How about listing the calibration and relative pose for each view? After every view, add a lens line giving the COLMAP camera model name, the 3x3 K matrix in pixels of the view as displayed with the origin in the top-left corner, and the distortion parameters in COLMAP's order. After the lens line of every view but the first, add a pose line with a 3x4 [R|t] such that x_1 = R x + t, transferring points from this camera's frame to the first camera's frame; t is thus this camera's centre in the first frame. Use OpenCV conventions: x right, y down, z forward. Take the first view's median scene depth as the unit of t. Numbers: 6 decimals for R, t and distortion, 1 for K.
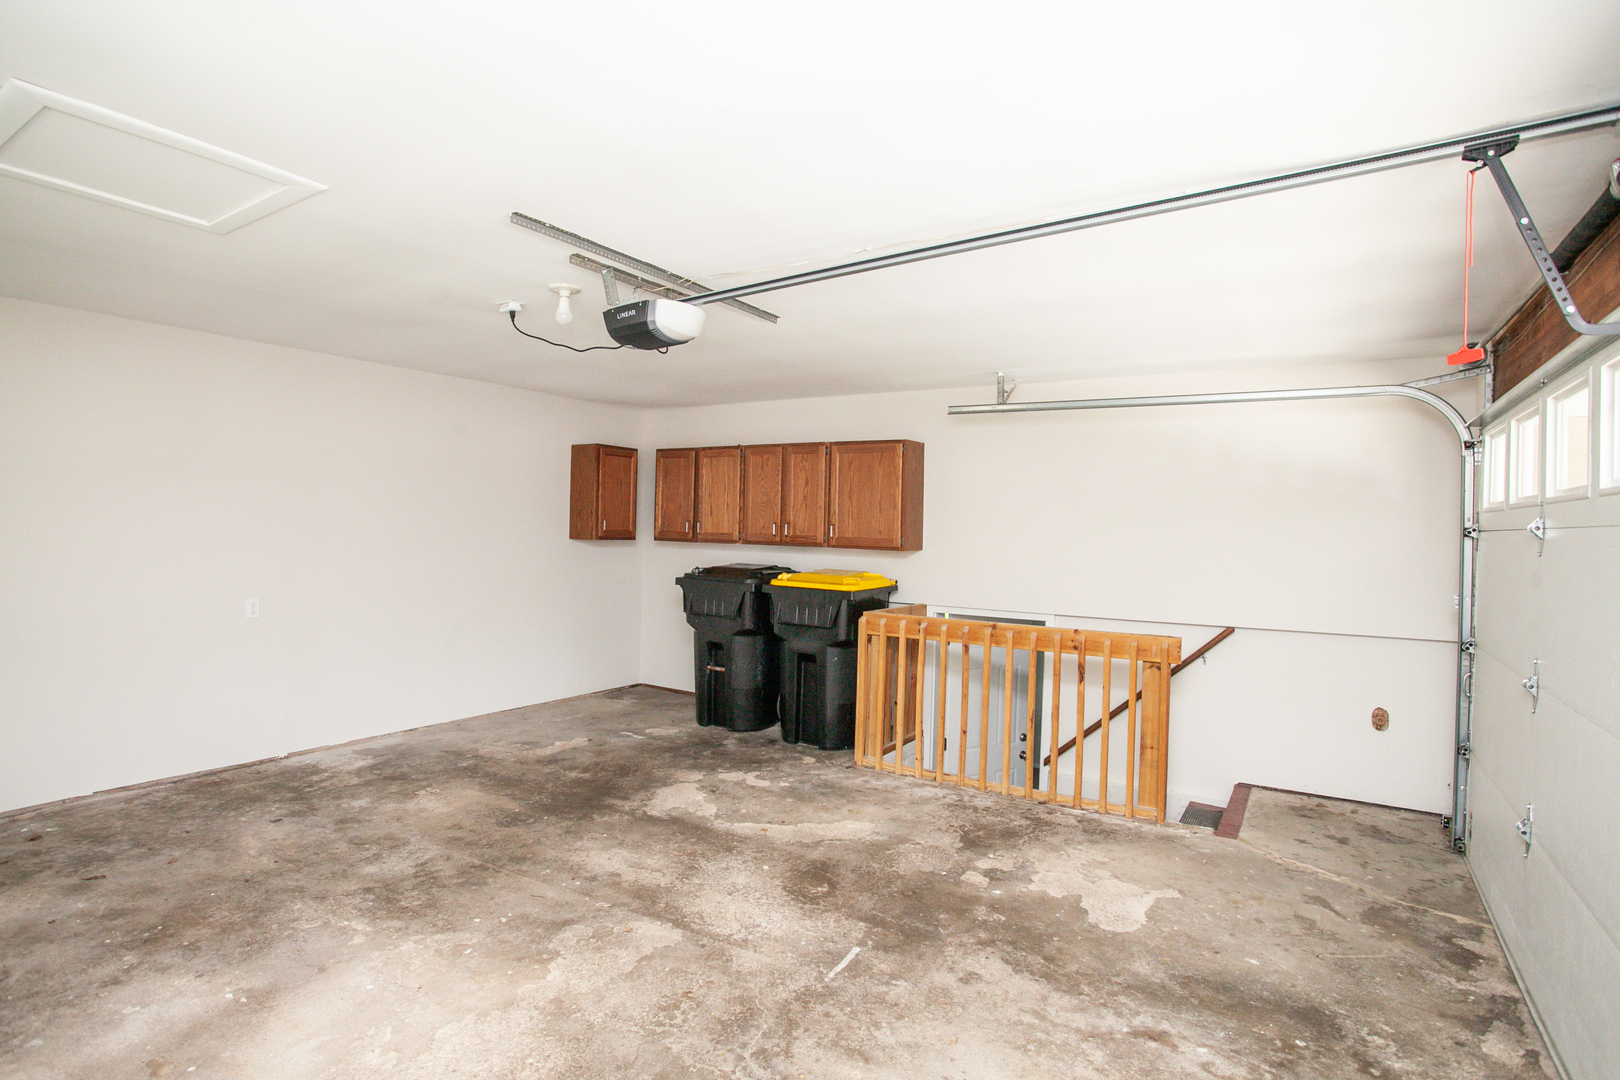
lens RADIAL K [[795.0, 0, 807.5], [0, 795.0, 534.6], [0, 0, 1]] dist [-0.081277, 0.036321]
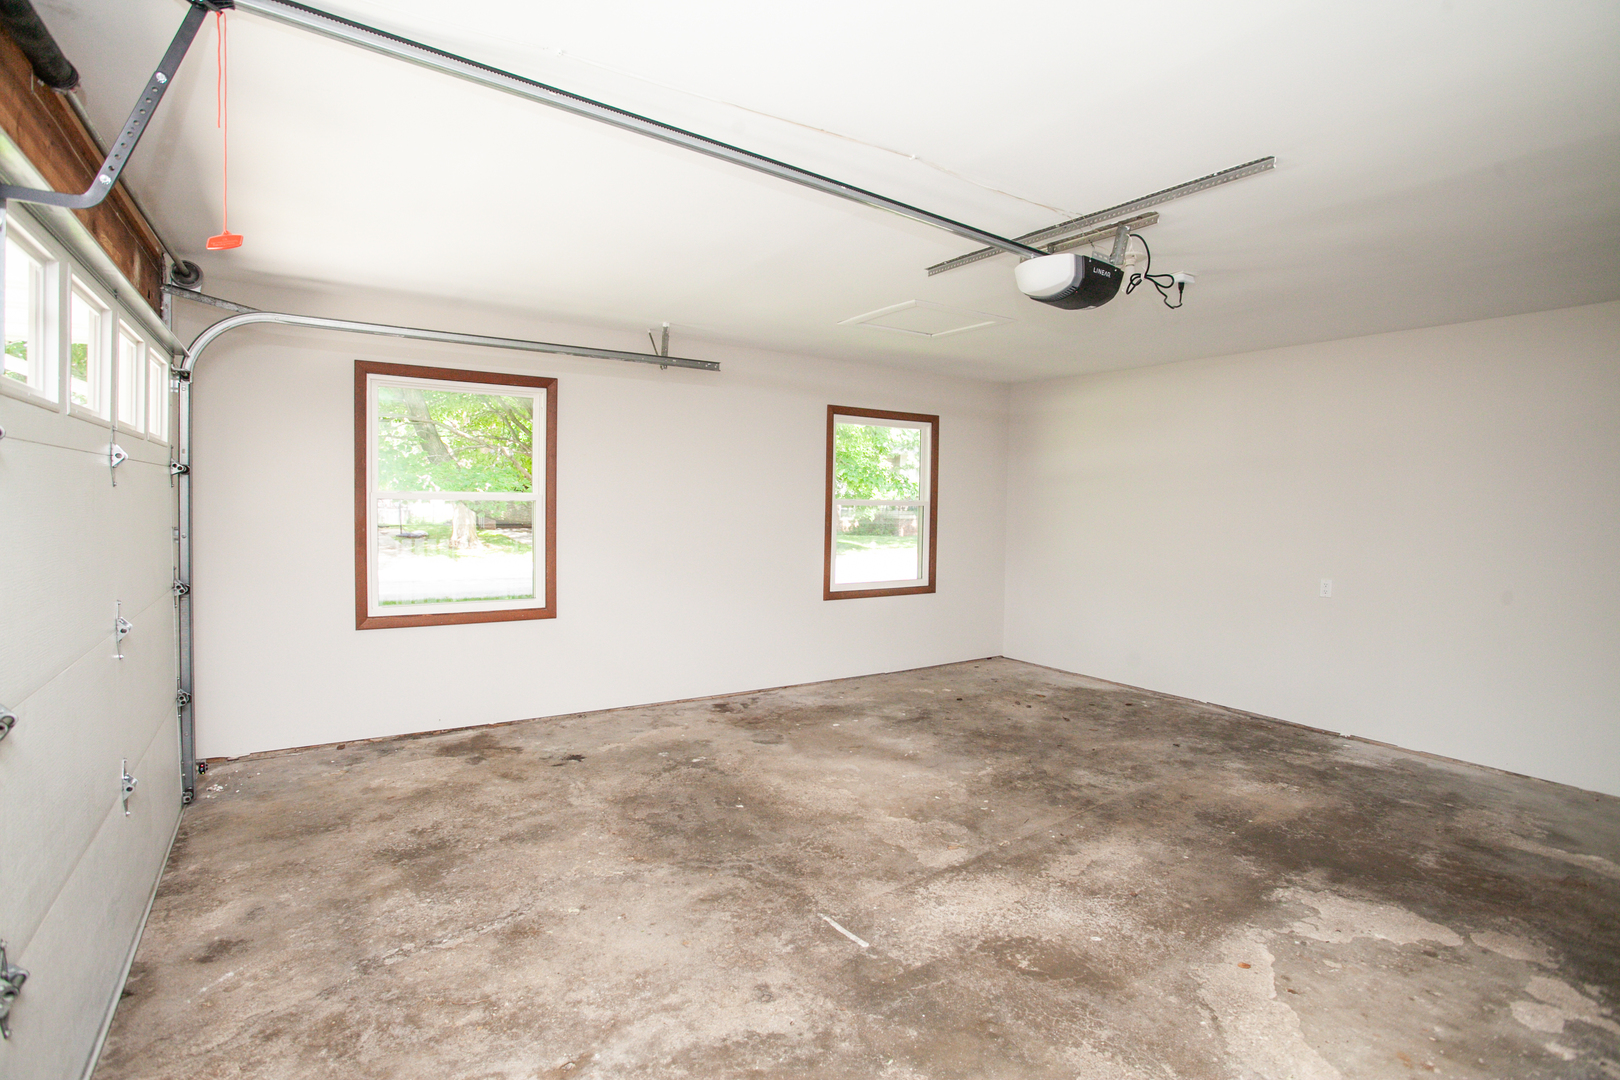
lens RADIAL K [[795.0, 0, 807.5], [0, 795.0, 534.6], [0, 0, 1]] dist [-0.081277, 0.036321]
pose [[-0.397993, 0.013286, -0.917292, 0.764016], [-0.035037, 0.998945, 0.029671, 0.025177], [0.916719, 0.043948, -0.397108, 1.066115]]
